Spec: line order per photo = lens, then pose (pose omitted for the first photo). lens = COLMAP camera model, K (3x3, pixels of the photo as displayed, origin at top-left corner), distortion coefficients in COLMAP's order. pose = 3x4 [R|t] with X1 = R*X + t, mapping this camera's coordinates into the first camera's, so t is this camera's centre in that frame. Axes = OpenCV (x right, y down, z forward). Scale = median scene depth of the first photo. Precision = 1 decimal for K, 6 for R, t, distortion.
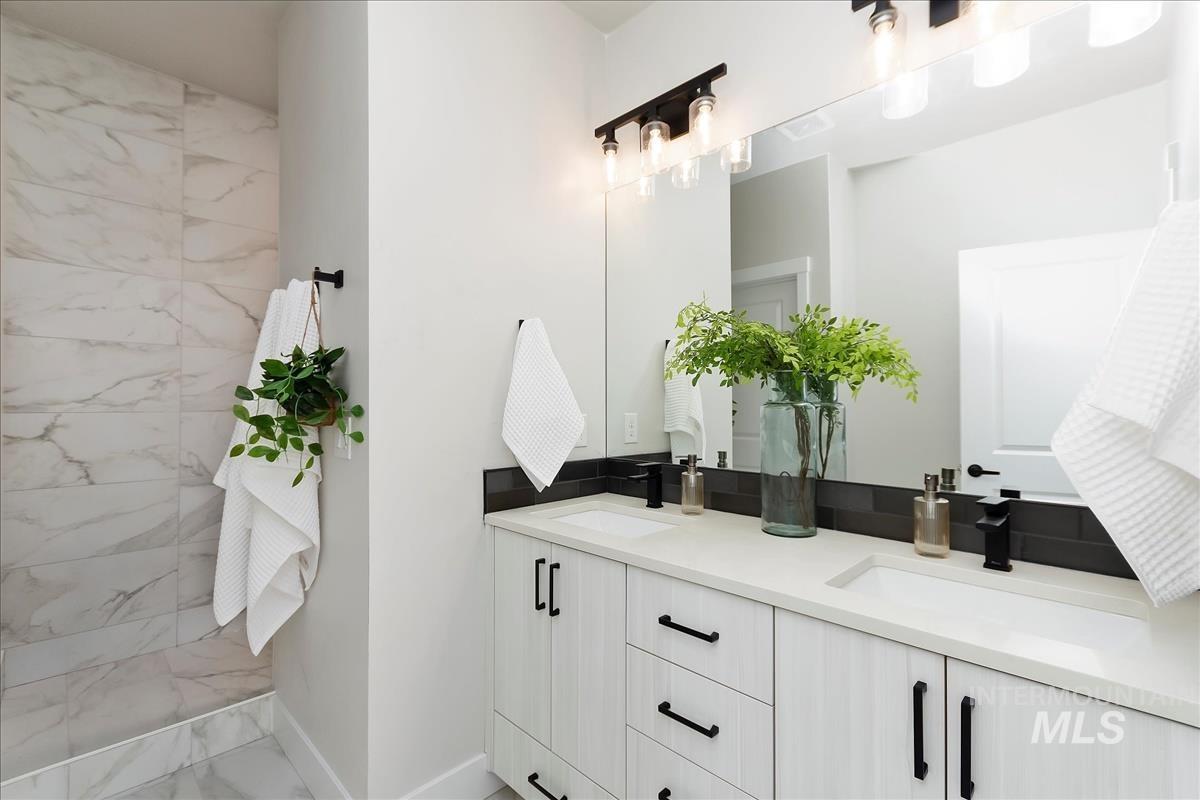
lens RADIAL K [[527.3, 0, 597.2], [0, 527.3, 399.4], [0, 0, 1]] dist [0.013601, -0.007128]
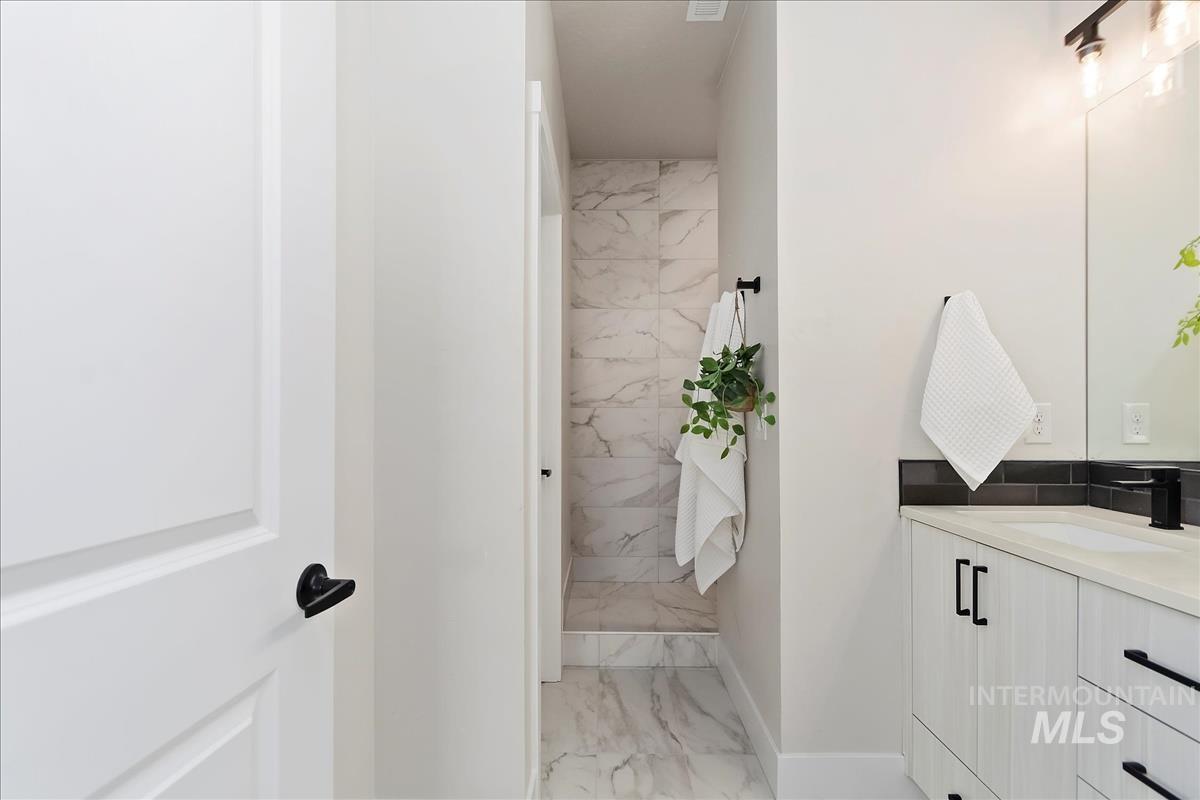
lens RADIAL K [[534.1, 0, 600.6], [0, 534.1, 418.9], [0, 0, 1]] dist [-0.000826, 0.005337]
pose [[0.696552, 0.003031, -0.717500, 0.097865], [0.006391, 0.999925, 0.010429, 0.044588], [0.717478, -0.011850, 0.696480, -0.055645]]
